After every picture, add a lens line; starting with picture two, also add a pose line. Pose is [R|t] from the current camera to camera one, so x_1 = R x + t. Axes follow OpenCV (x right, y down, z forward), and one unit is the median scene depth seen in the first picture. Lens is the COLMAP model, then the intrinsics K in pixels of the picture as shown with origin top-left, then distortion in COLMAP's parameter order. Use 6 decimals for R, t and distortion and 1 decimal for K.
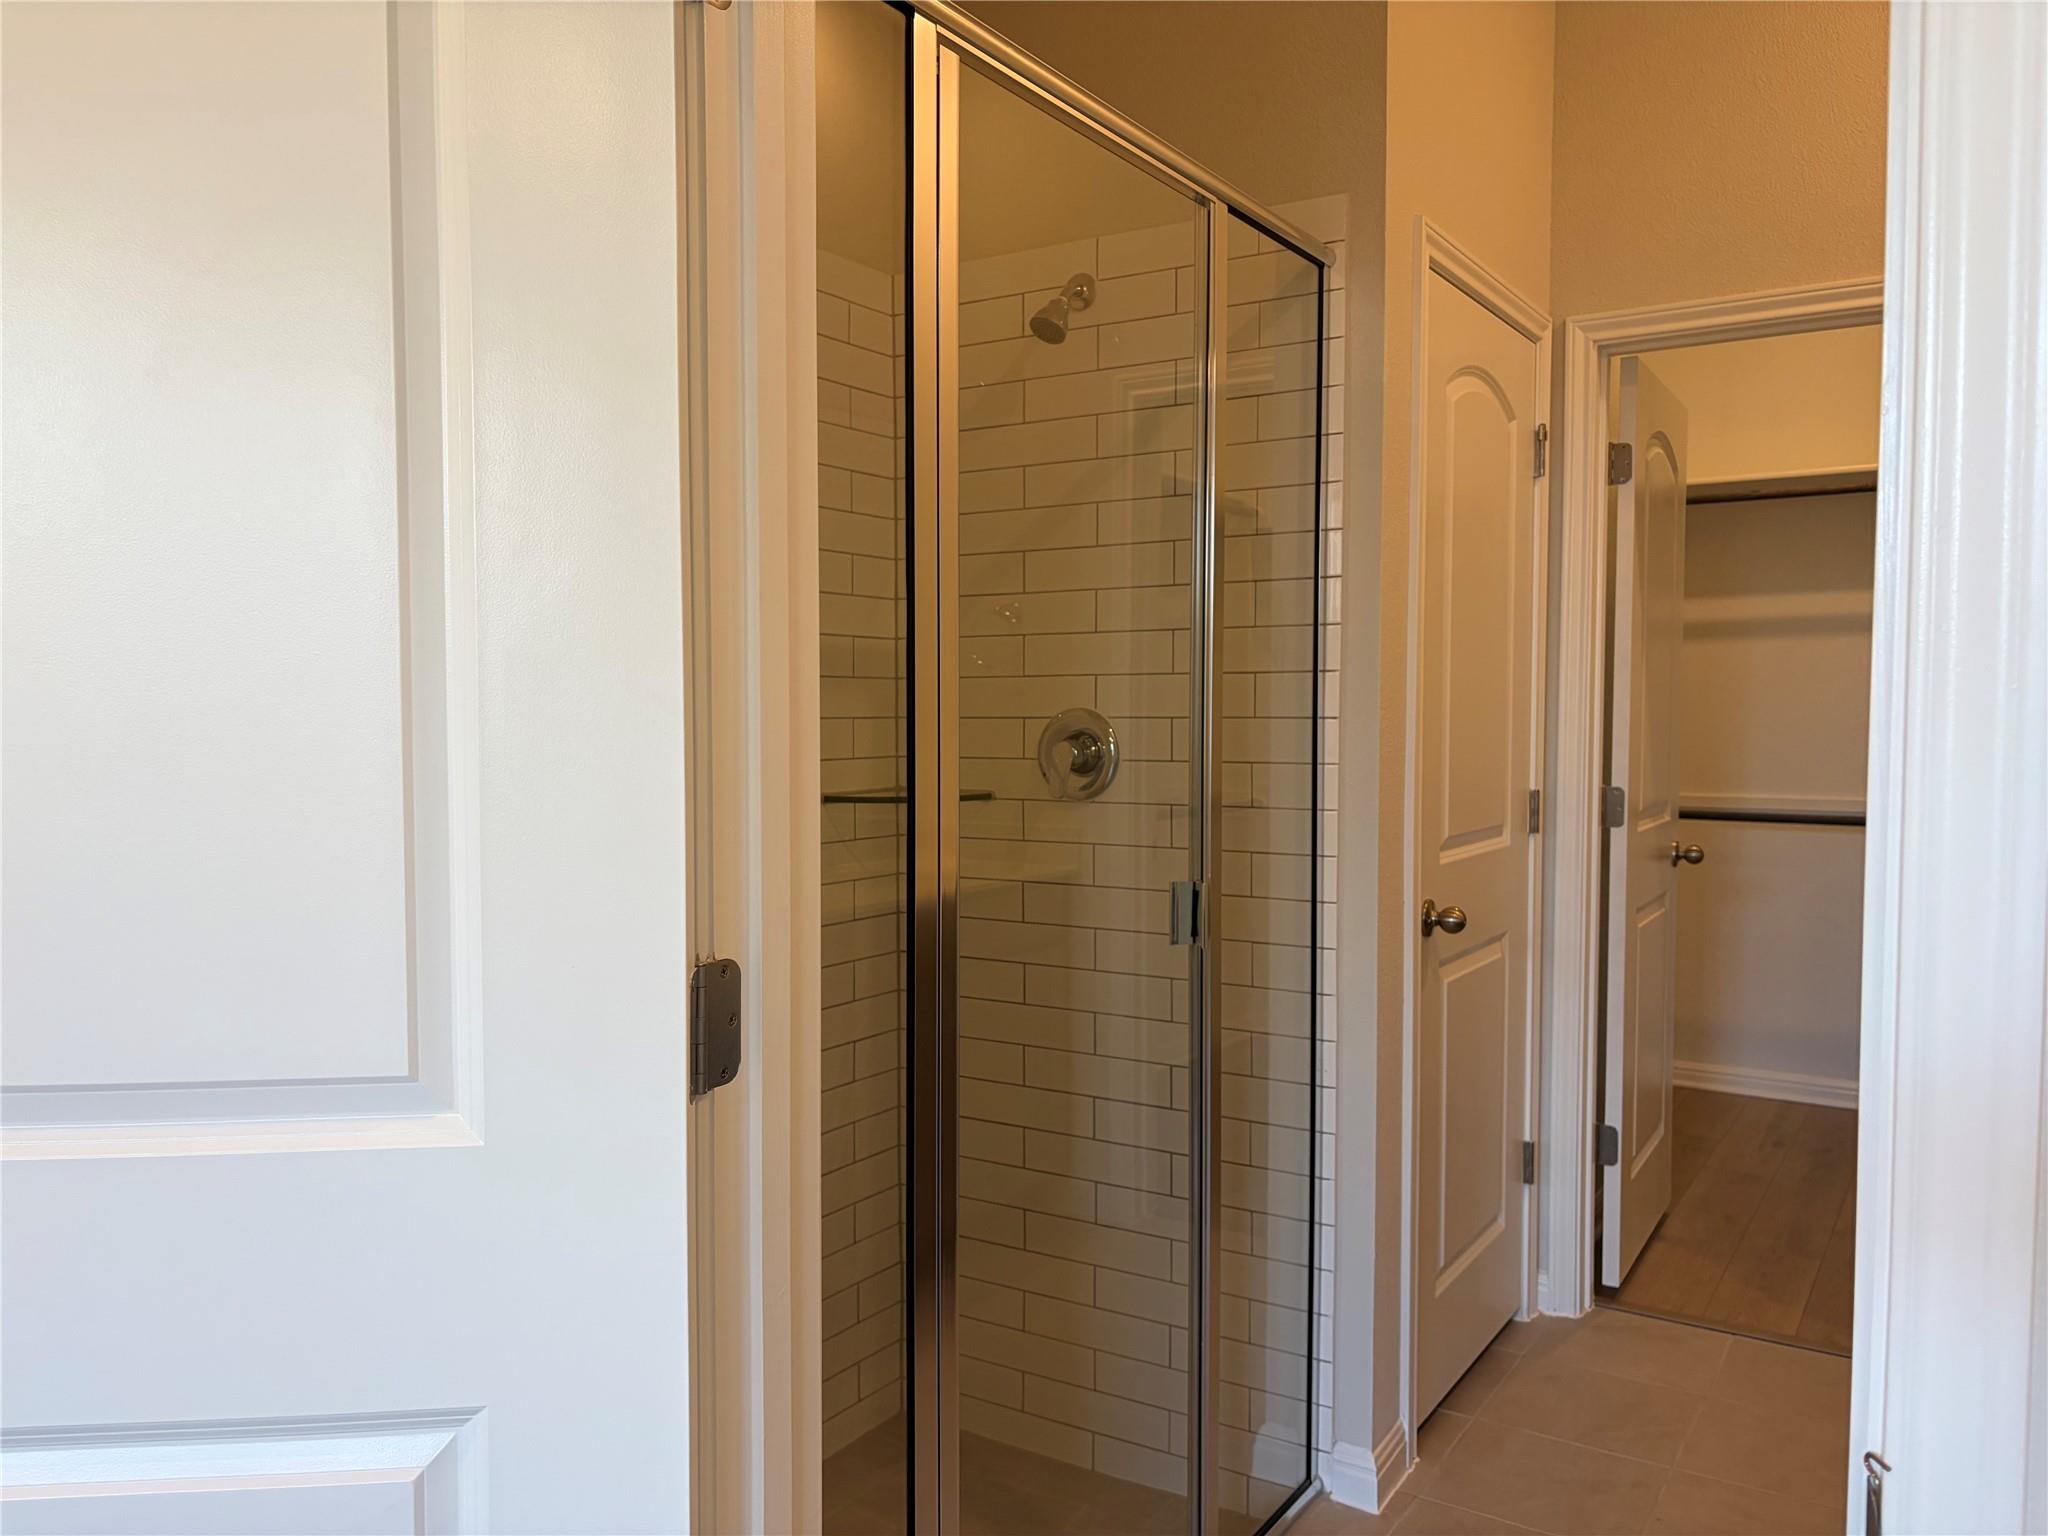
lens RADIAL K [[1567.8, 0, 1019.6], [0, 1567.8, 769.0], [0, 0, 1]] dist [0.050736, -0.055149]
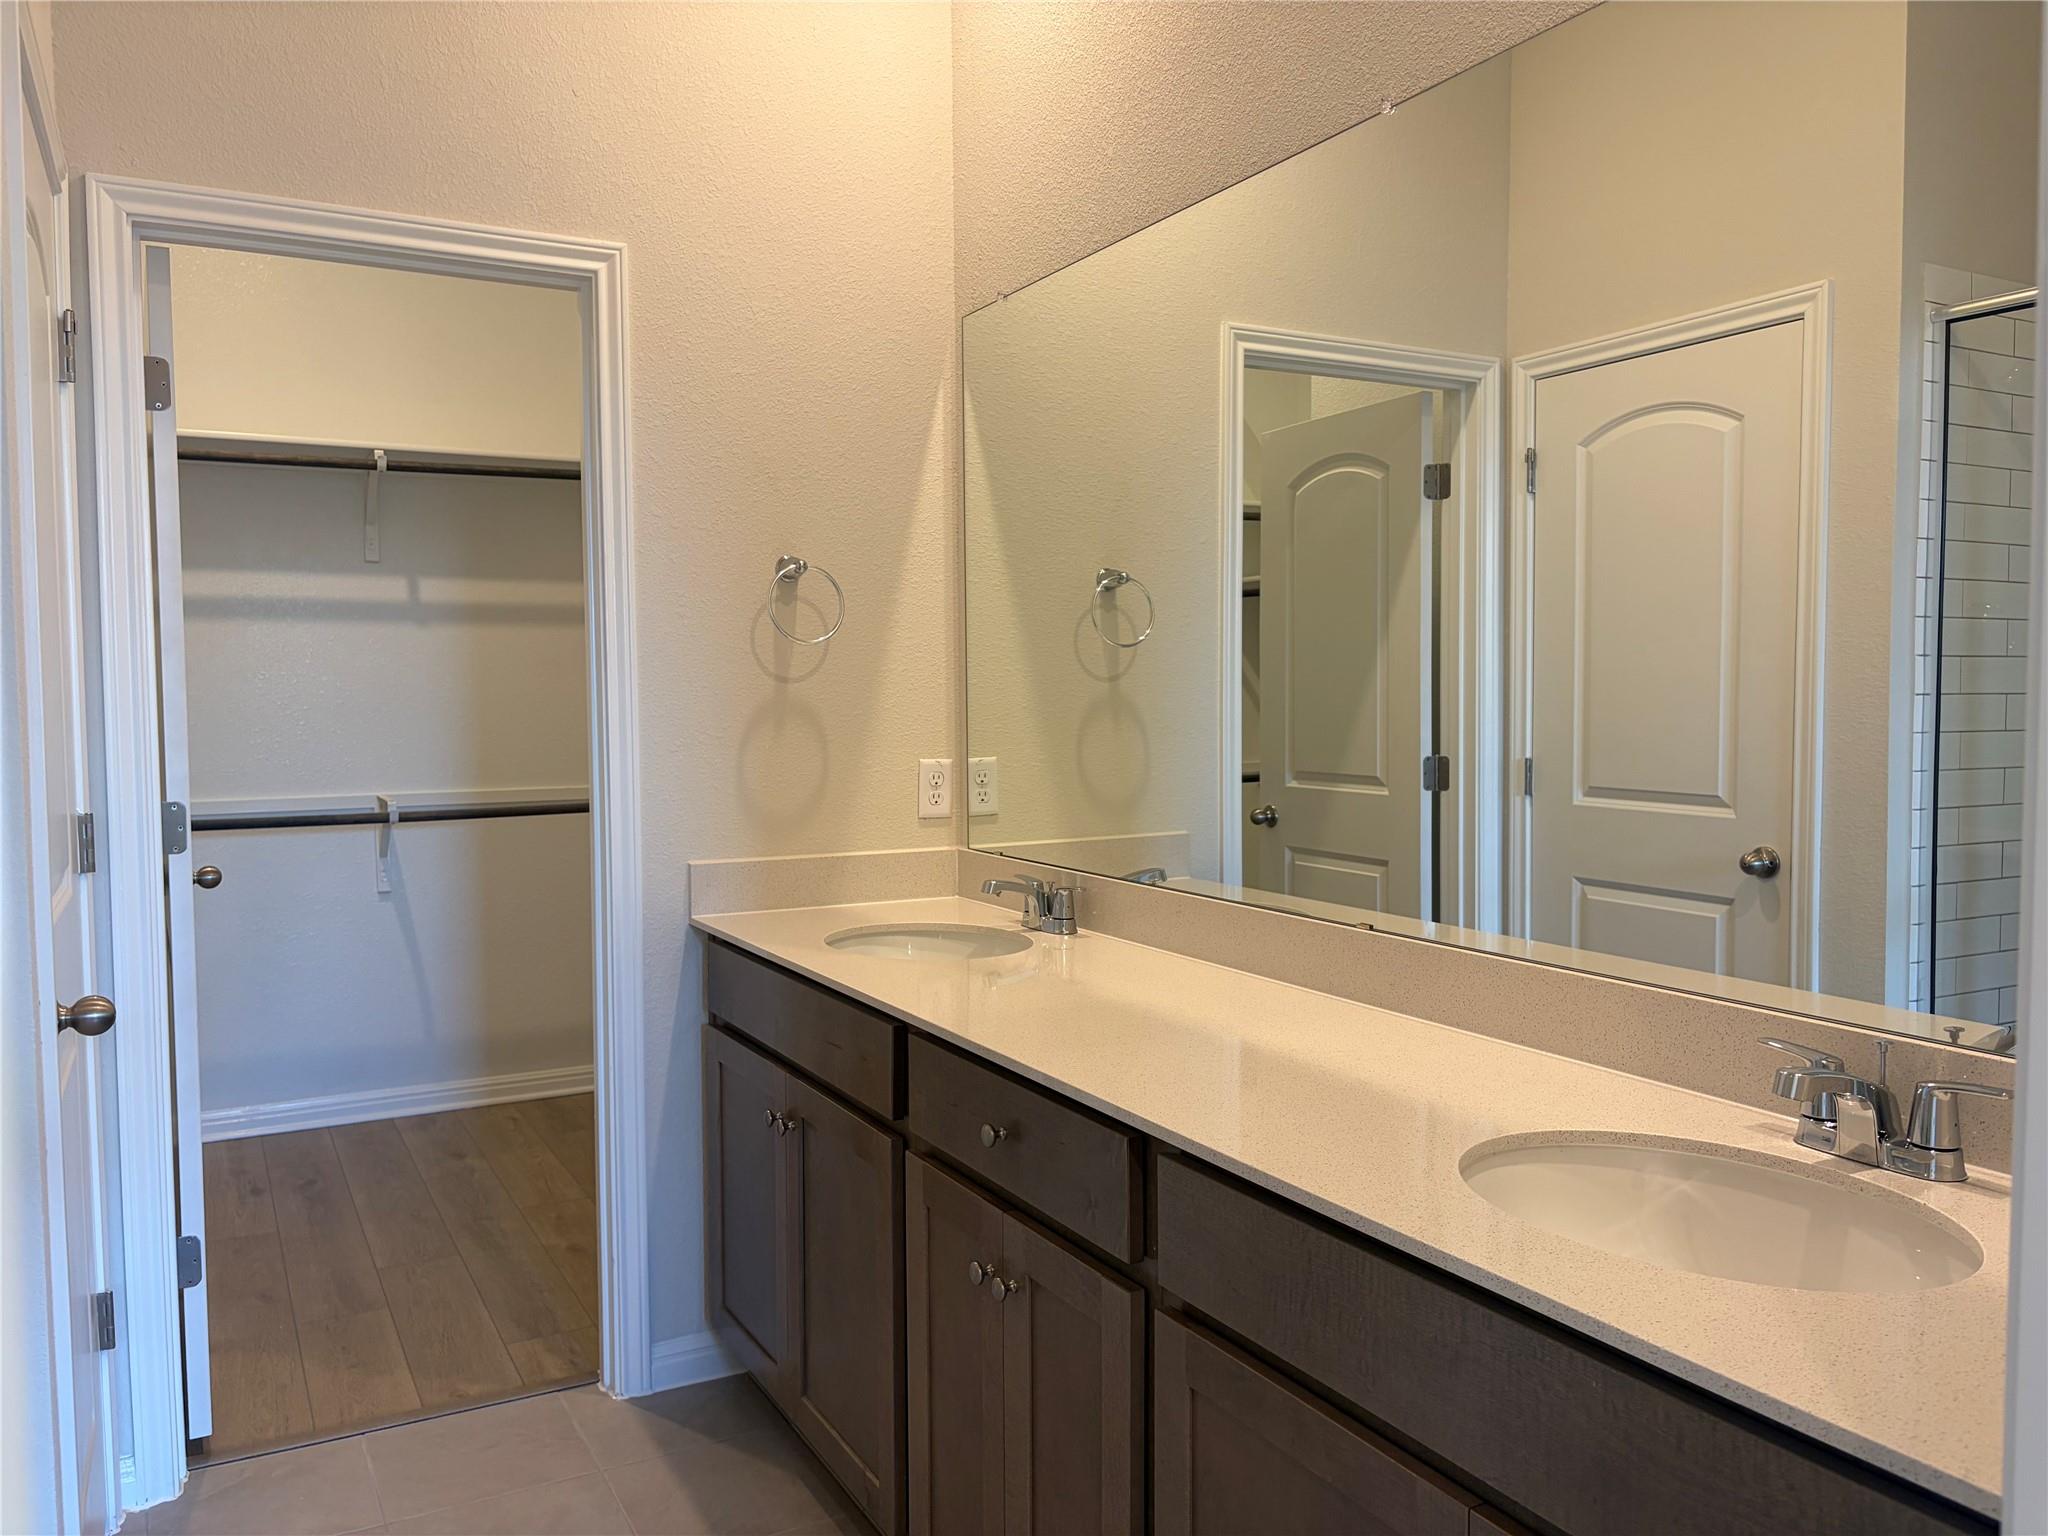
lens RADIAL K [[1567.8, 0, 1021.5], [0, 1567.8, 771.4], [0, 0, 1]] dist [0.050736, -0.055149]
pose [[0.493671, -0.051024, 0.868150, -0.092507], [0.045534, 0.998425, 0.032788, -0.010447], [-0.868456, 0.023344, 0.495217, 0.251813]]
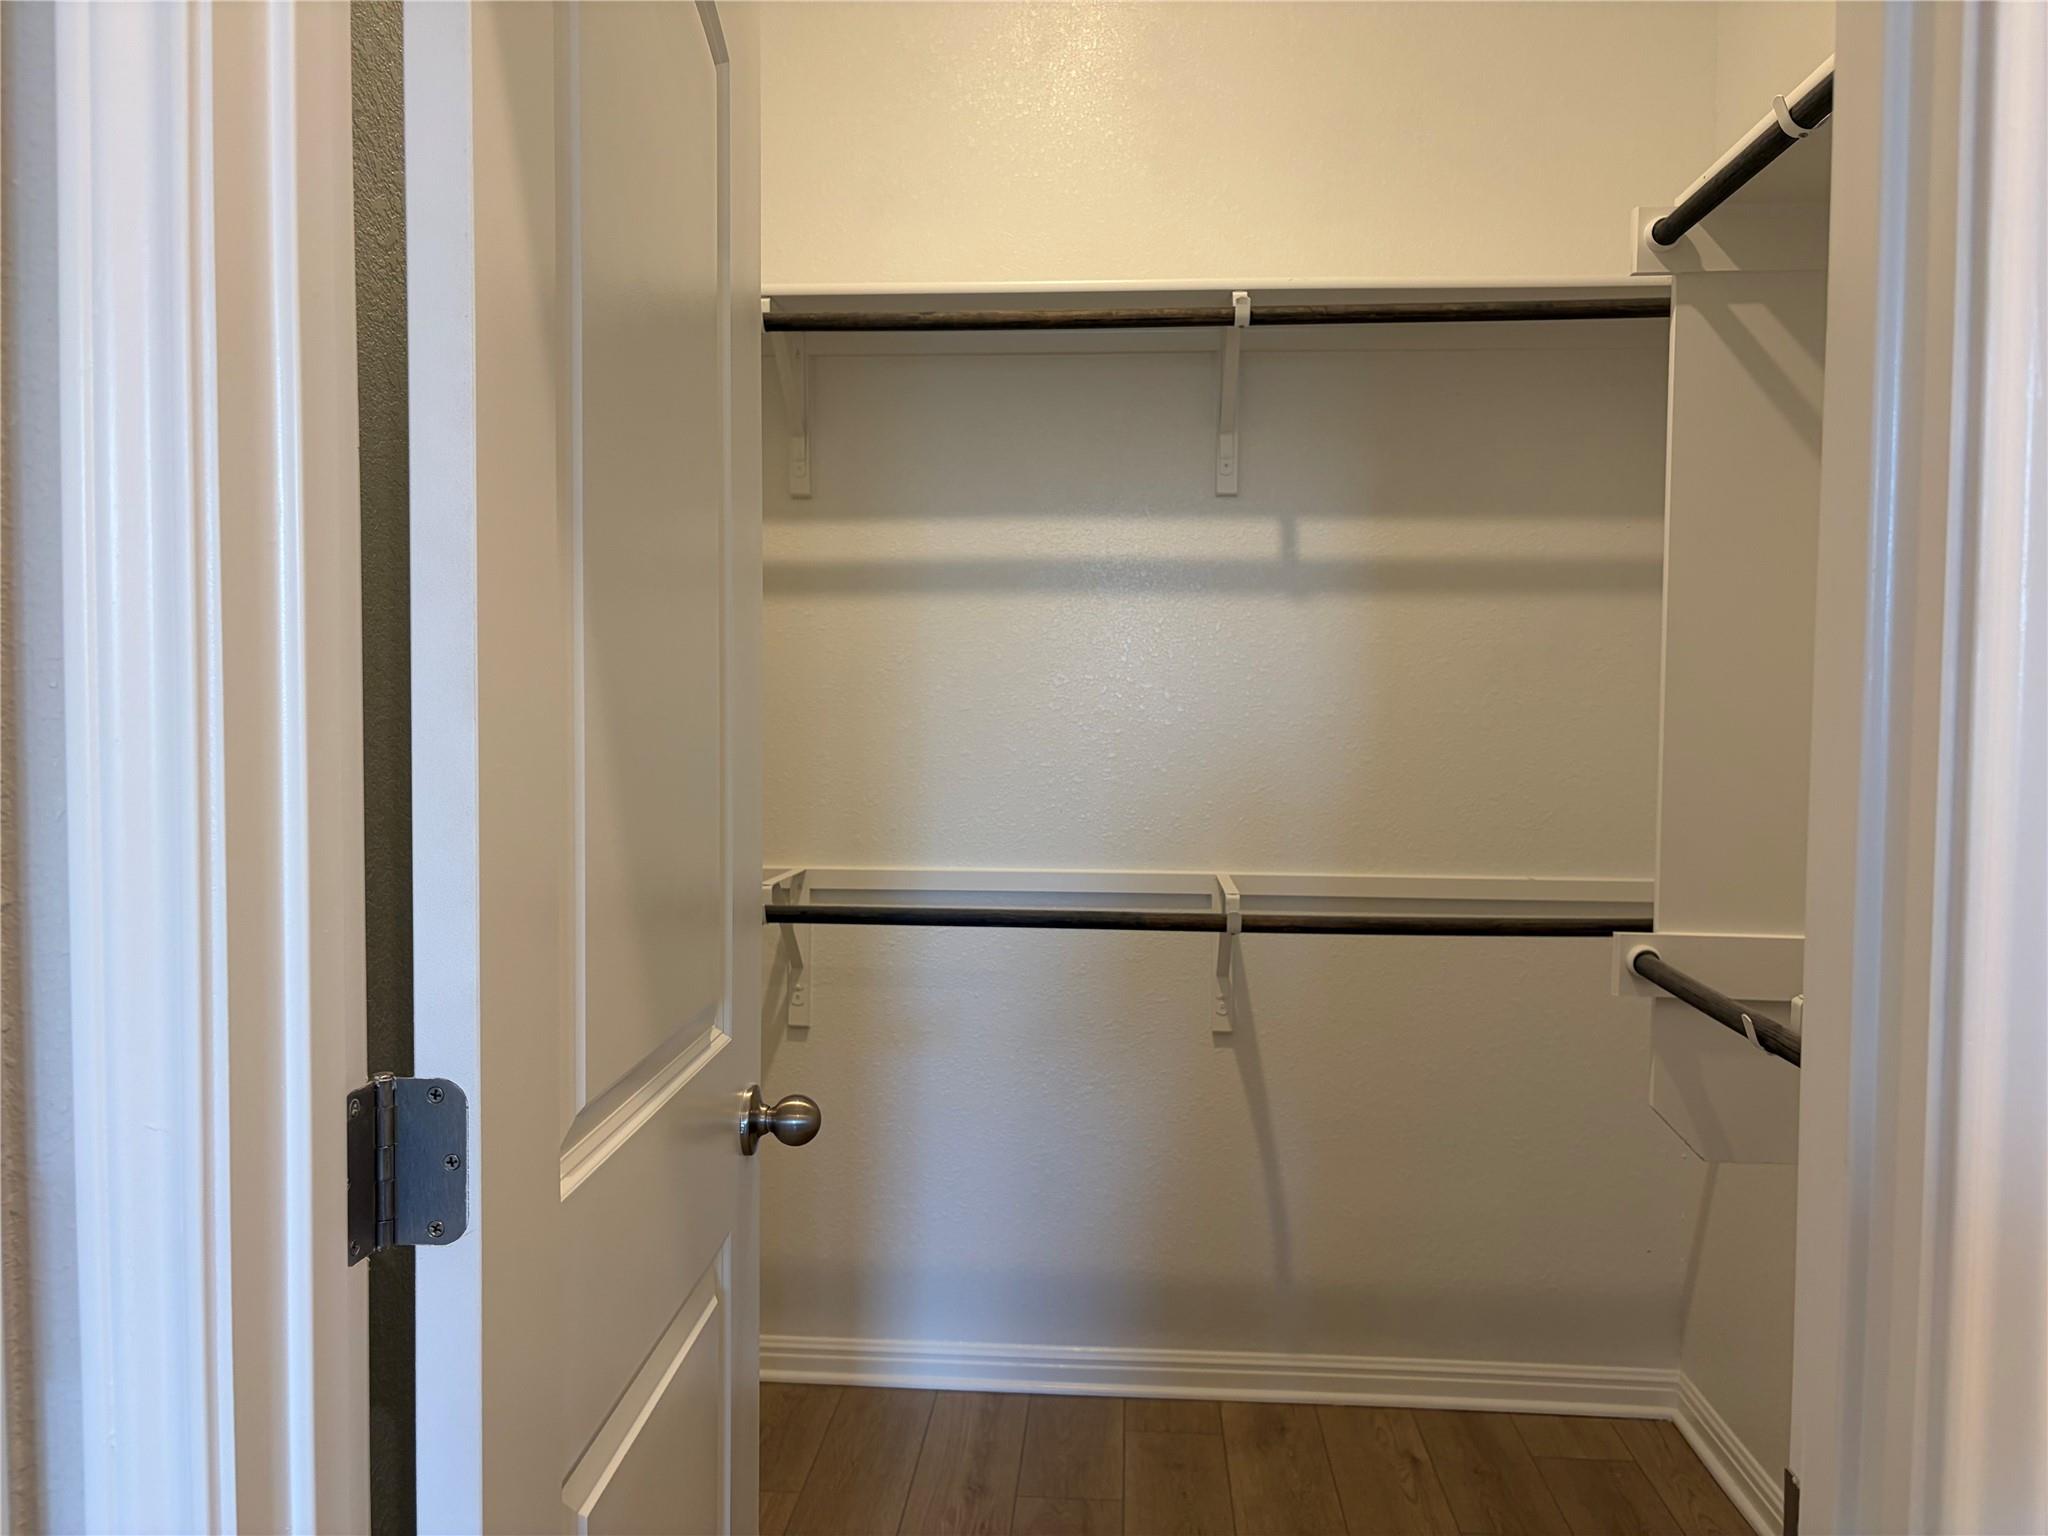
lens RADIAL K [[1567.8, 0, 1022.1], [0, 1567.8, 773.7], [0, 0, 1]] dist [0.050736, -0.055149]
pose [[0.879500, -0.016932, 0.475598, 0.343765], [0.012000, 0.999838, 0.013405, -0.038023], [-0.475748, -0.006083, 0.879561, 0.744355]]
